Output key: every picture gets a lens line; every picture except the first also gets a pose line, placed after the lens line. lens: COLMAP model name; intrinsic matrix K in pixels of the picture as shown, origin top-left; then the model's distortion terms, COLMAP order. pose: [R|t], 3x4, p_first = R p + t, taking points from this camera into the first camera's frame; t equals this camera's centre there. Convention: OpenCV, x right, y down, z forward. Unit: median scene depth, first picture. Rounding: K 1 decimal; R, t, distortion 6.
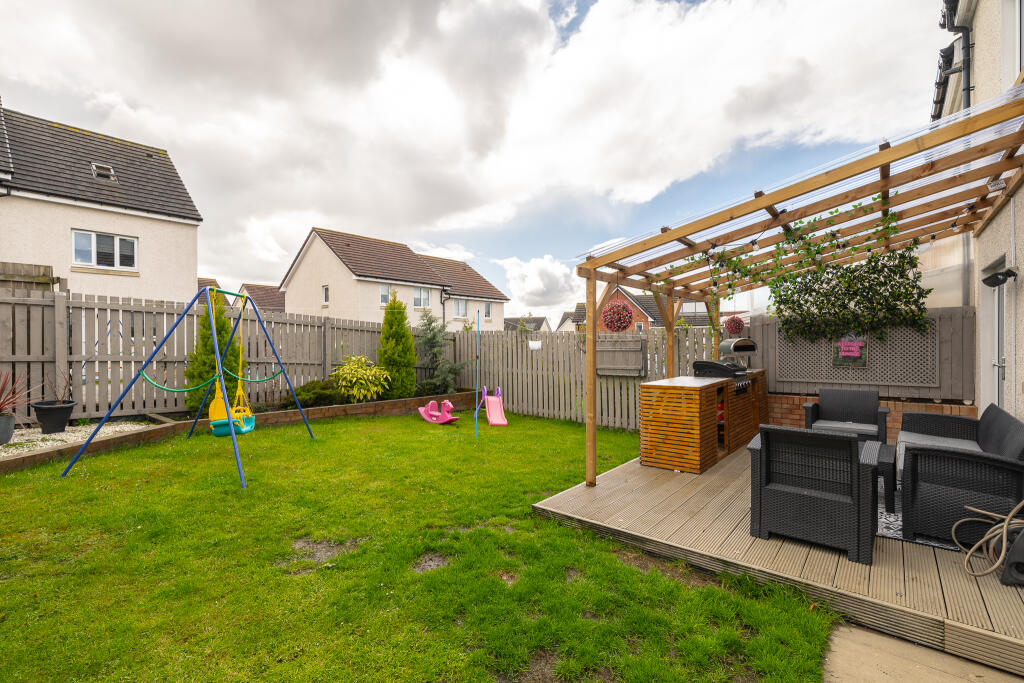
lens RADIAL K [[461.8, 0, 512.6], [0, 461.8, 344.0], [0, 0, 1]] dist [-0.000653, -0.000528]
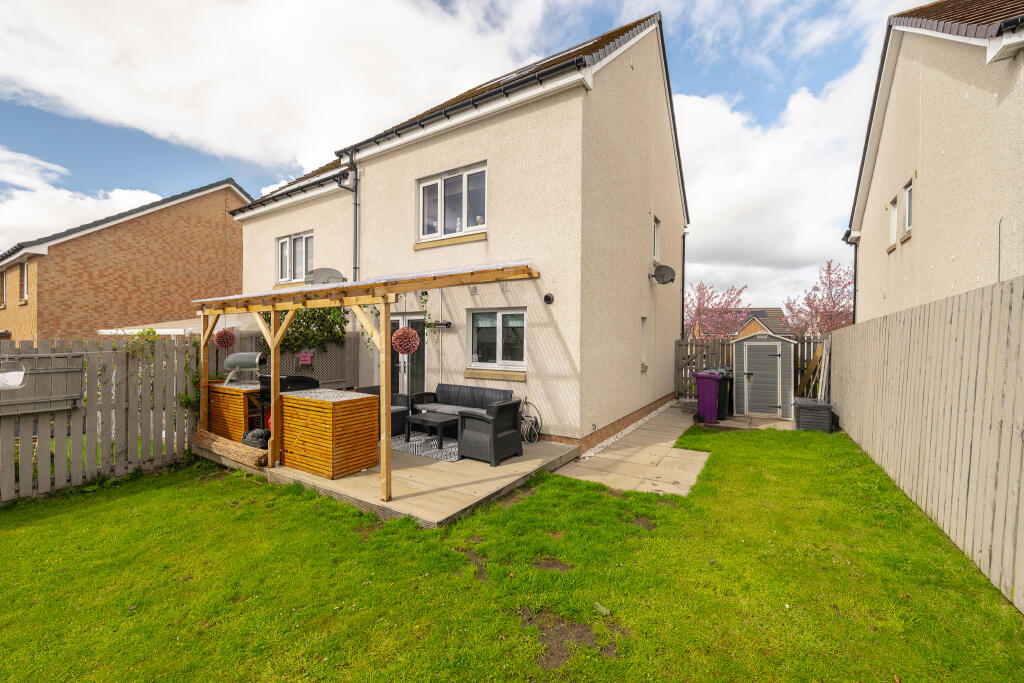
lens RADIAL K [[399.9, 0, 512.7], [0, 399.9, 341.5], [0, 0, 1]] dist [0.012068, -0.000287]
pose [[-0.130076, 0.008575, 0.991467, -0.524874], [0.002428, 0.999962, -0.008330, -0.029411], [-0.991501, 0.001323, -0.130092, 0.572813]]
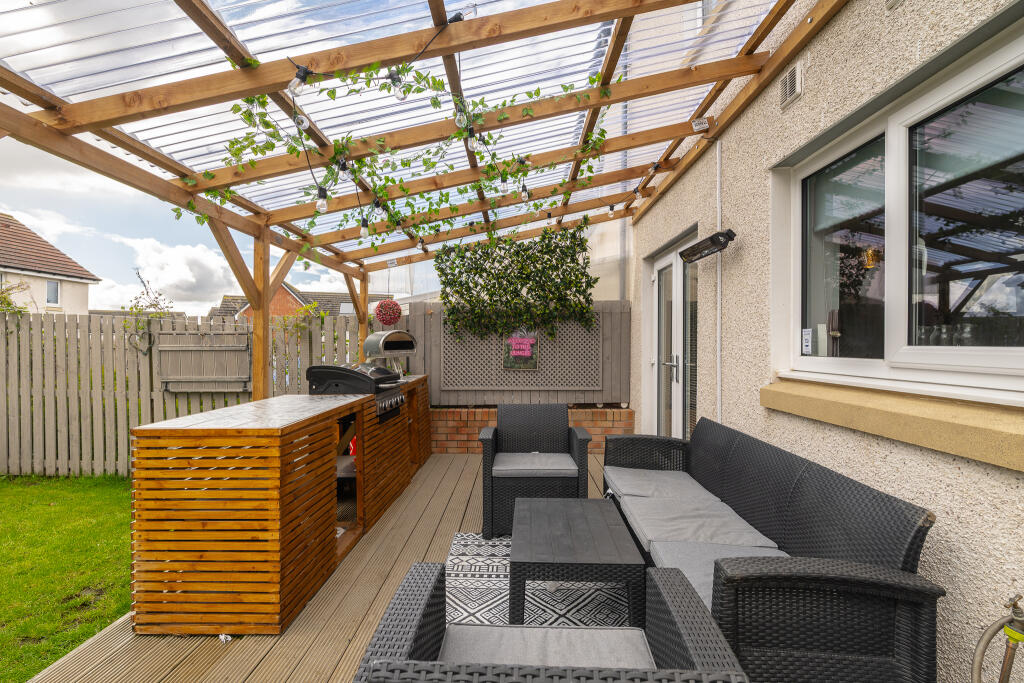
lens RADIAL K [[461.8, 0, 508.2], [0, 461.8, 344.4], [0, 0, 1]] dist [-0.000653, -0.000528]
pose [[0.787203, 0.010131, 0.616610, 0.223438], [-0.004111, 0.999929, -0.011182, 0.015306], [-0.616680, 0.006268, 0.787189, 0.392226]]
